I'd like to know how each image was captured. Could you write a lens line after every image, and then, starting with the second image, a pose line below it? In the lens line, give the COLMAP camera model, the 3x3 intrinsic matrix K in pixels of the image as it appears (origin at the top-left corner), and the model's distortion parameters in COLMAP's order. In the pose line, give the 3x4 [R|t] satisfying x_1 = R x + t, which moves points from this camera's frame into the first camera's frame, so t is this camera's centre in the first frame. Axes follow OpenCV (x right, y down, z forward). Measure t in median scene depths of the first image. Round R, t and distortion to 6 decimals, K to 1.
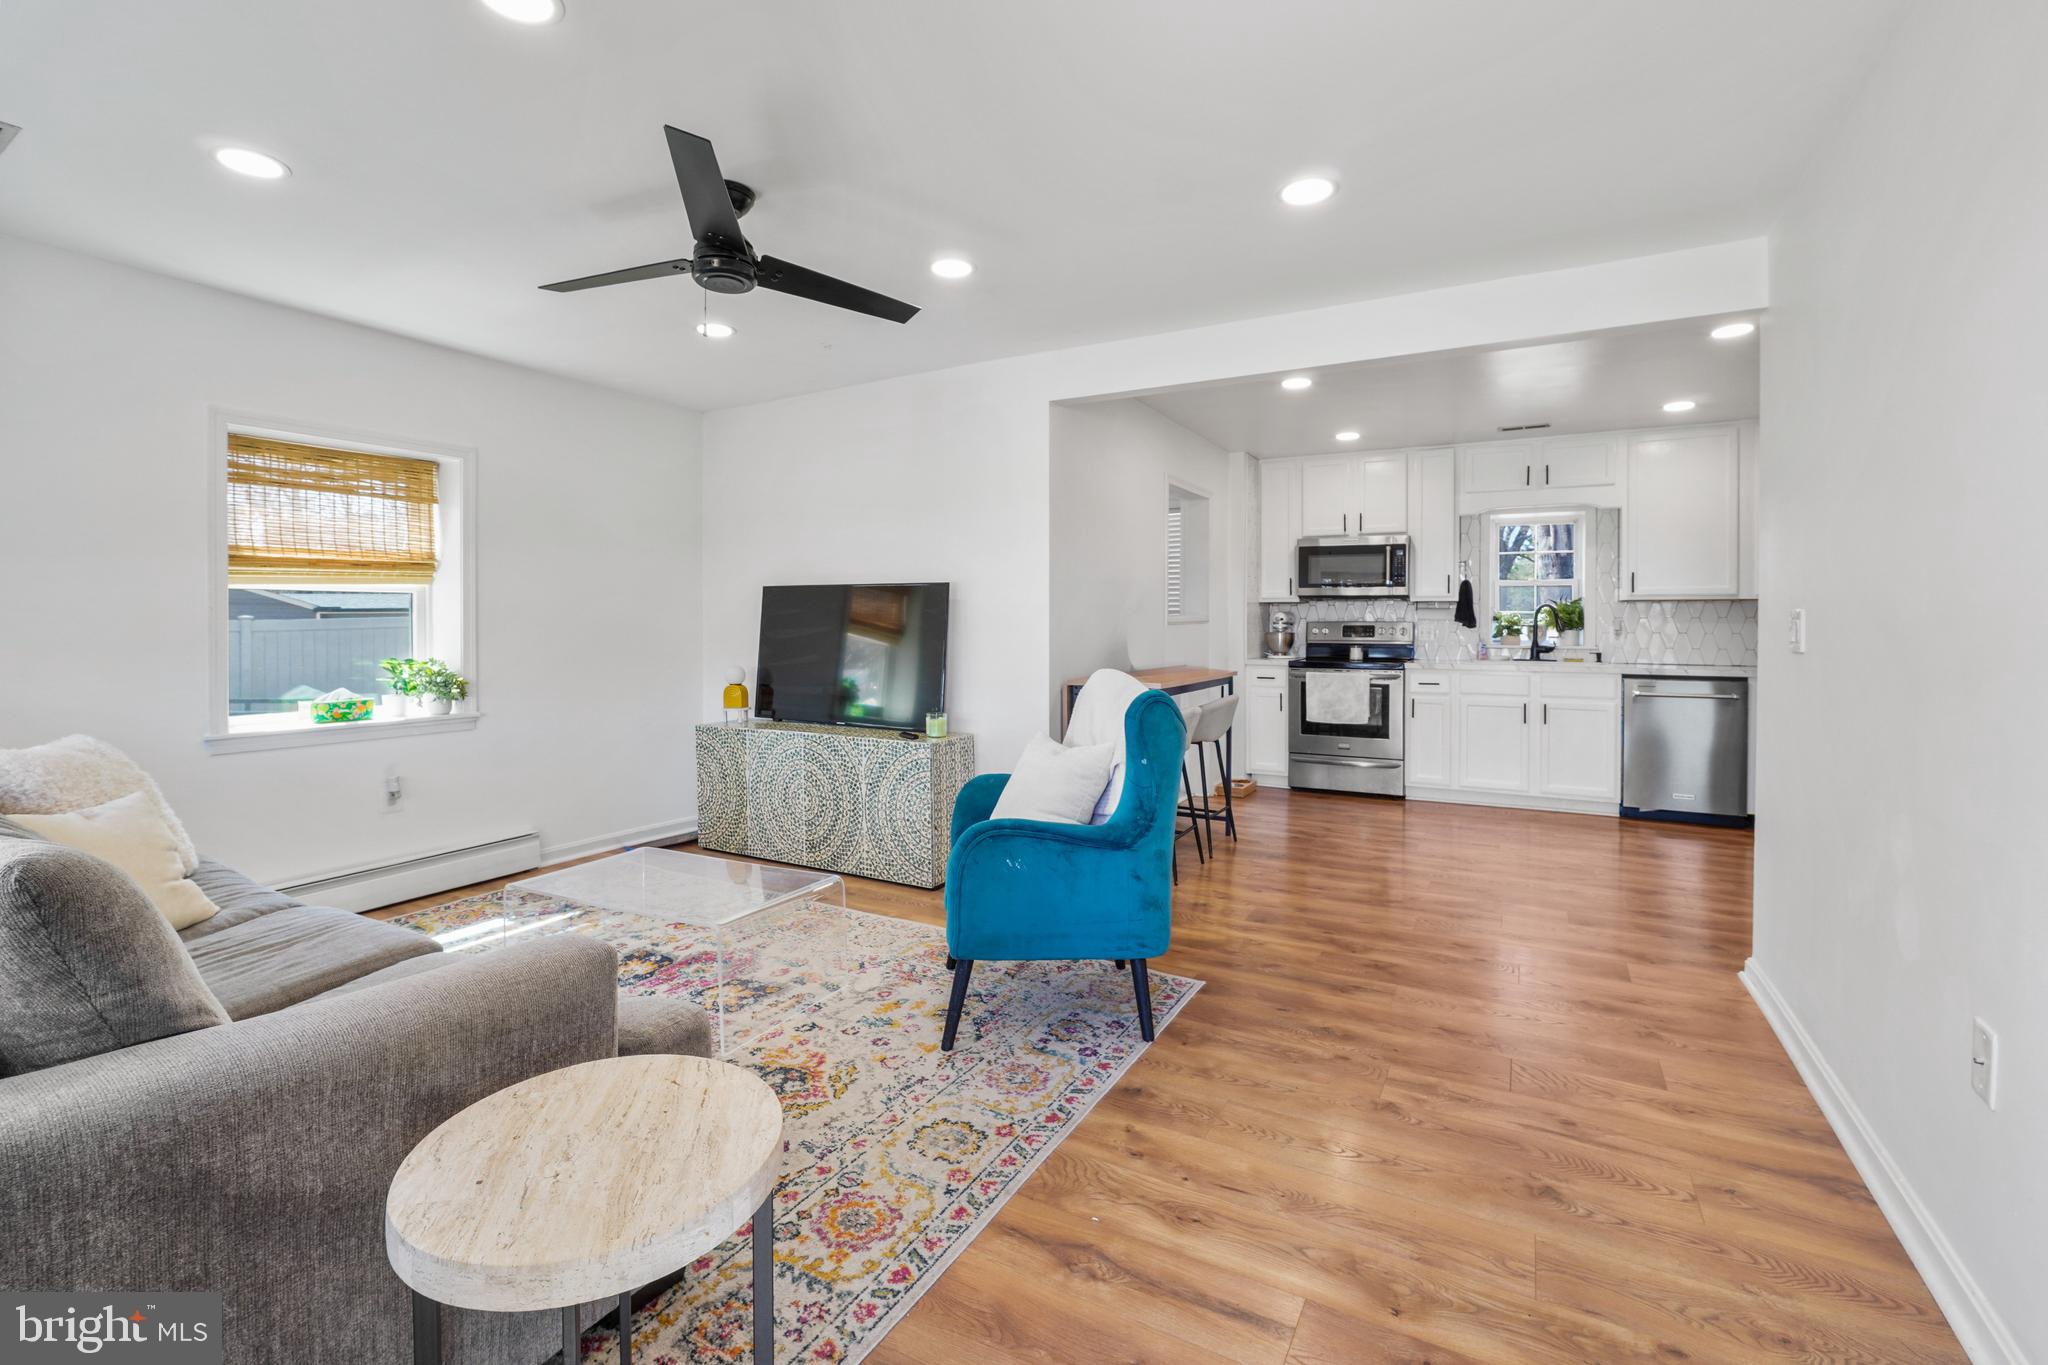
lens RADIAL K [[920.0, 0, 1023.1], [0, 920.0, 633.3], [0, 0, 1]] dist [-0.028974, 0.007262]
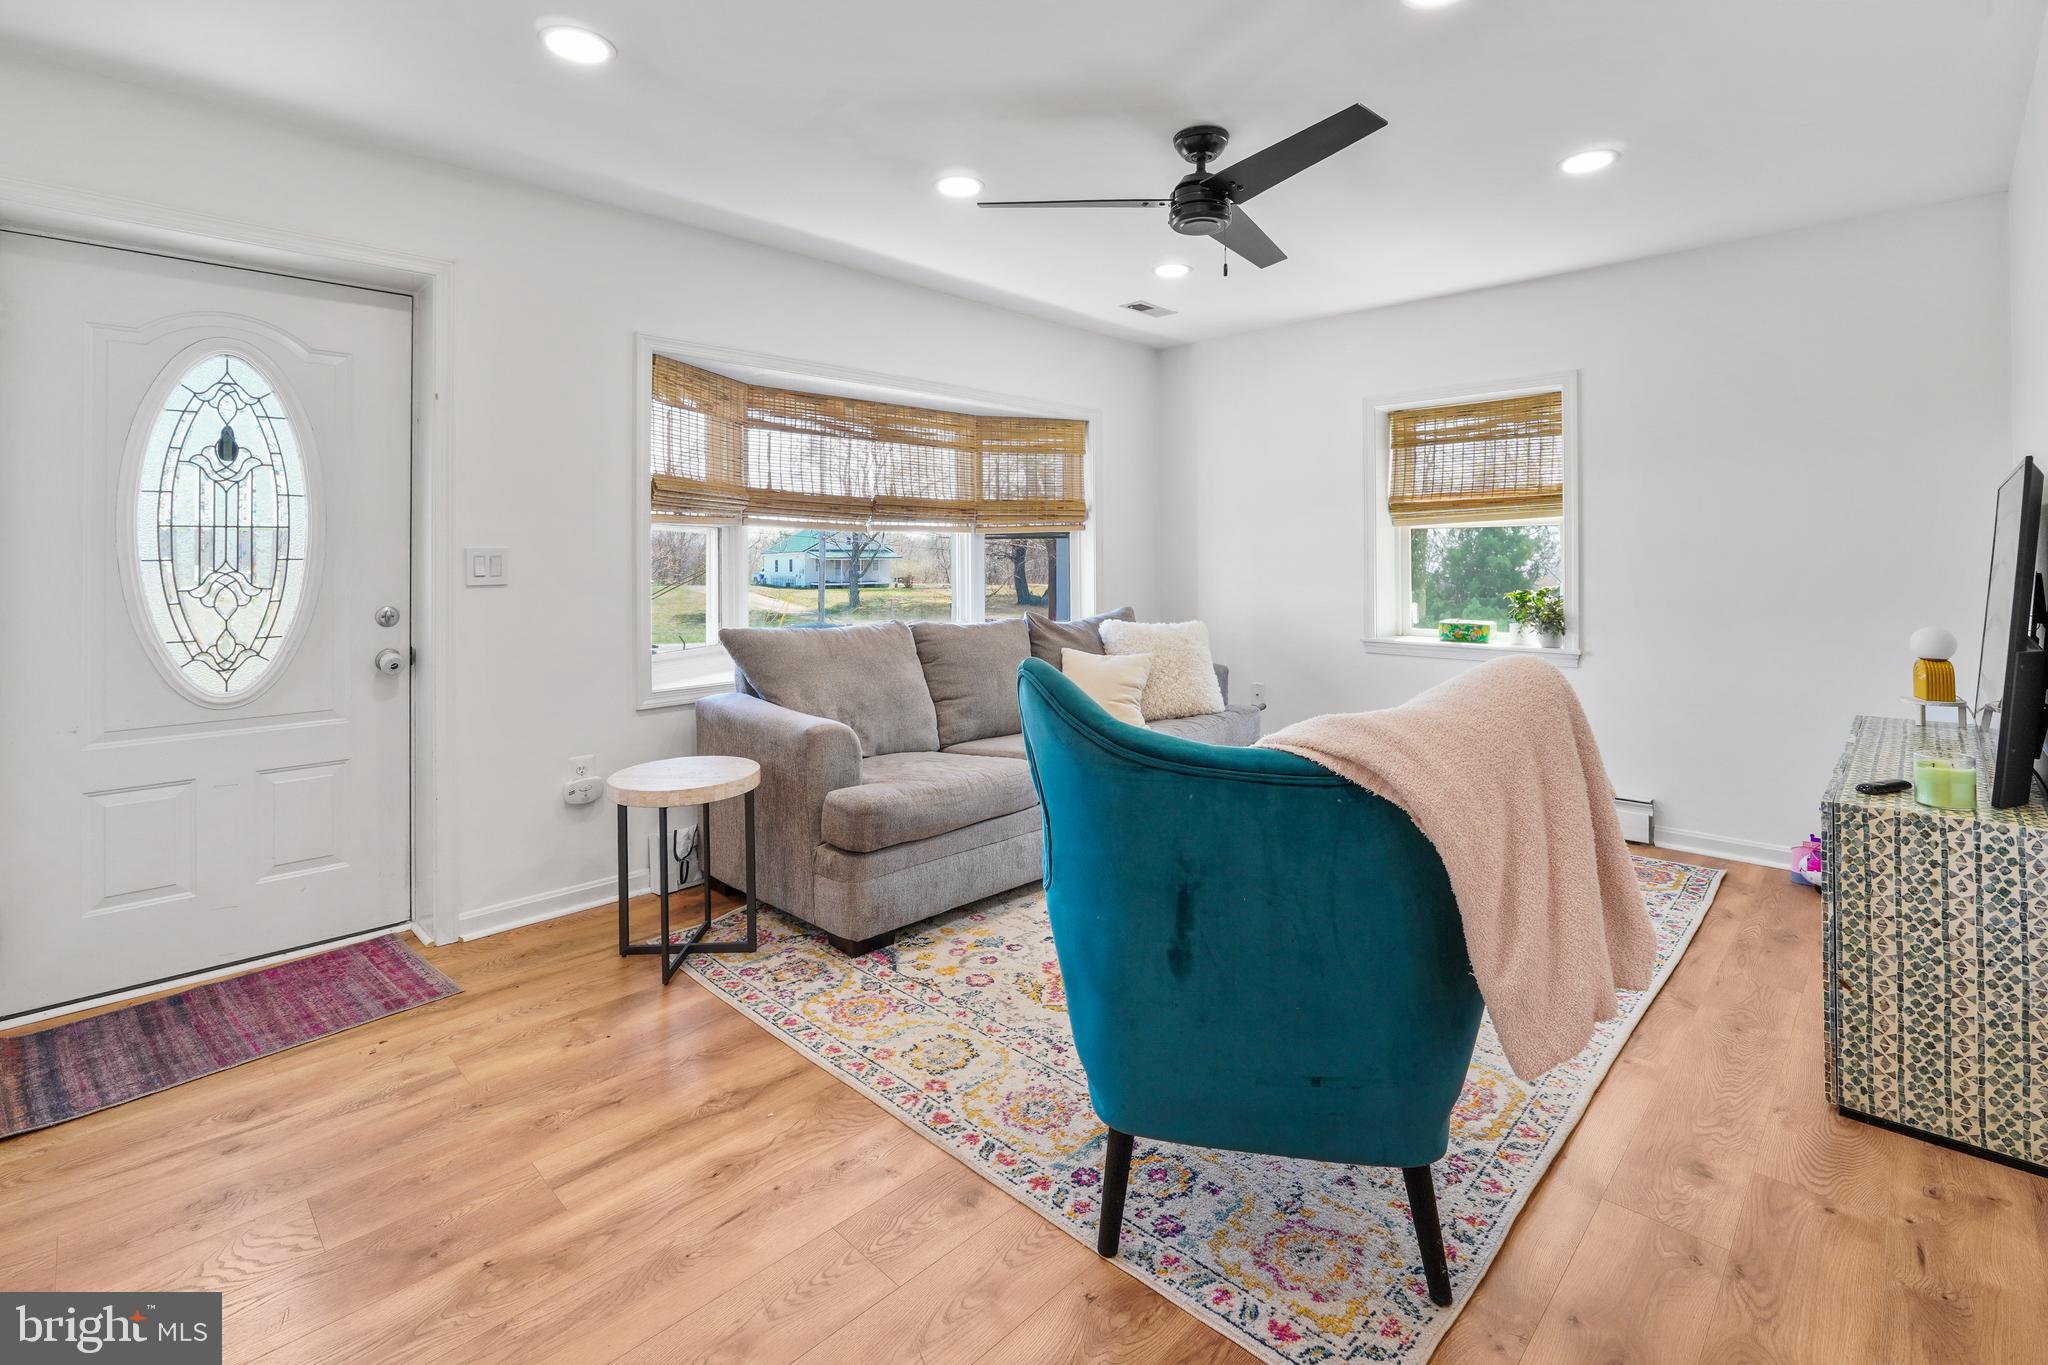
lens RADIAL K [[920.0, 0, 1021.6], [0, 920.0, 542.9], [0, 0, 1]] dist [-0.028974, 0.007262]
pose [[-0.266266, -0.011494, -0.963831, 0.788020], [-0.003027, 0.999934, -0.011088, -0.018371], [0.963895, -0.000034, -0.266284, 1.184205]]
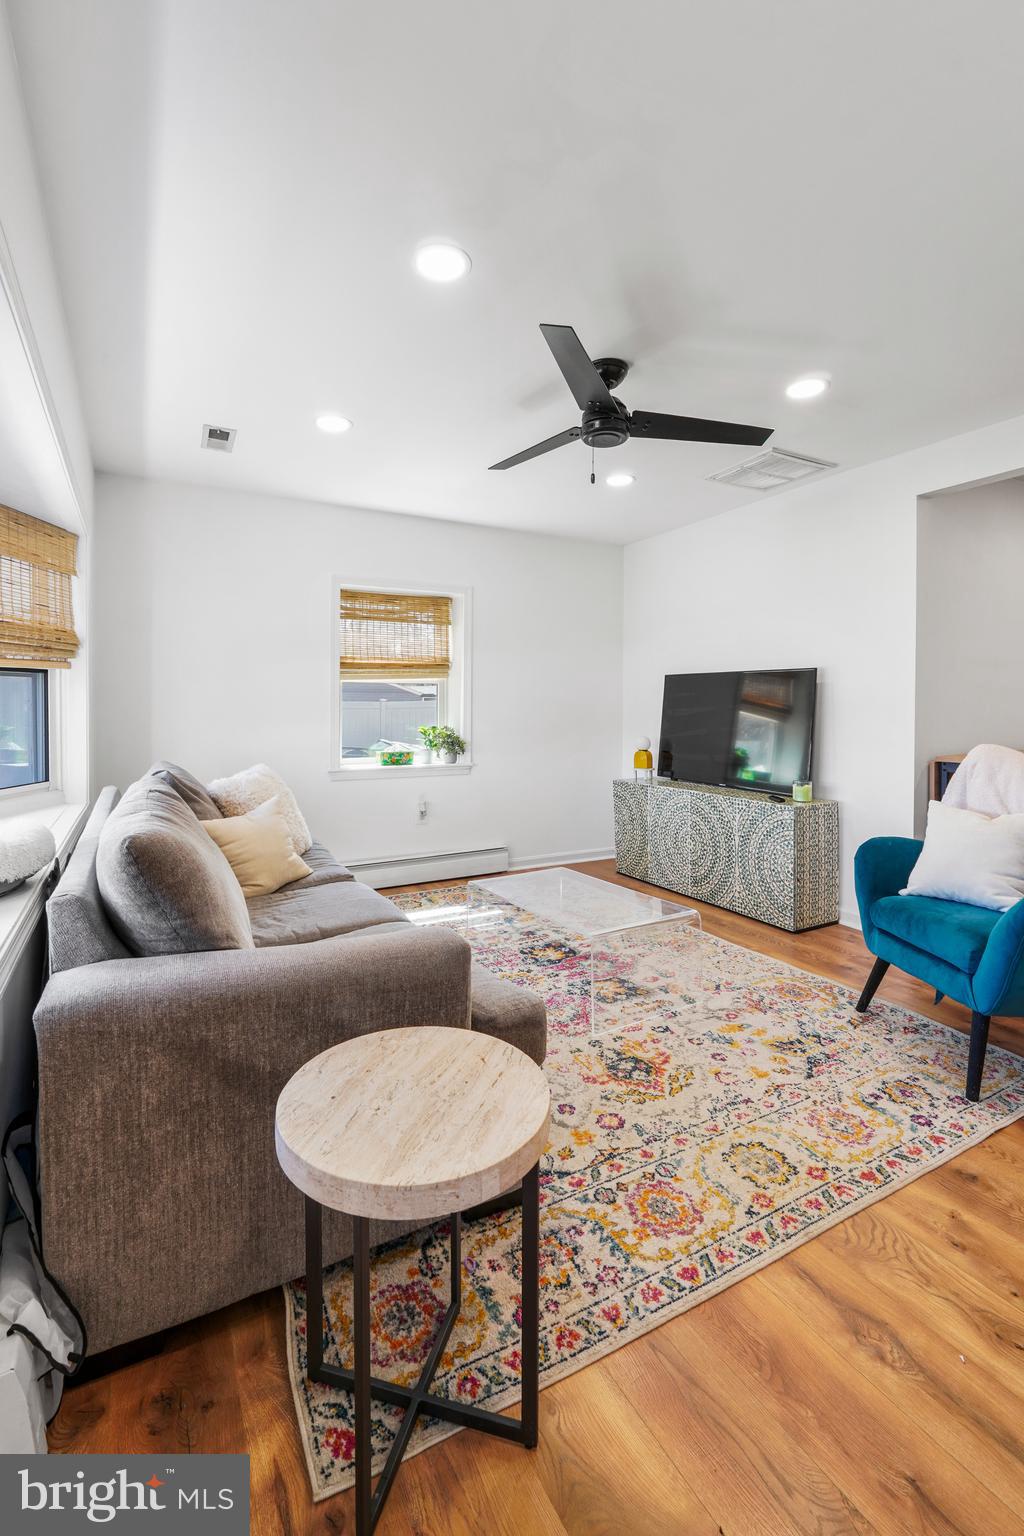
lens RADIAL K [[690.0, 0, 497.8], [0, 690.0, 717.0], [0, 0, 1]] dist [-0.028974, 0.007262]
pose [[0.841810, 0.010937, -0.539663, 0.079112], [-0.007551, 0.999935, 0.008486, 0.002488], [0.539721, -0.003069, 0.841839, 0.108532]]
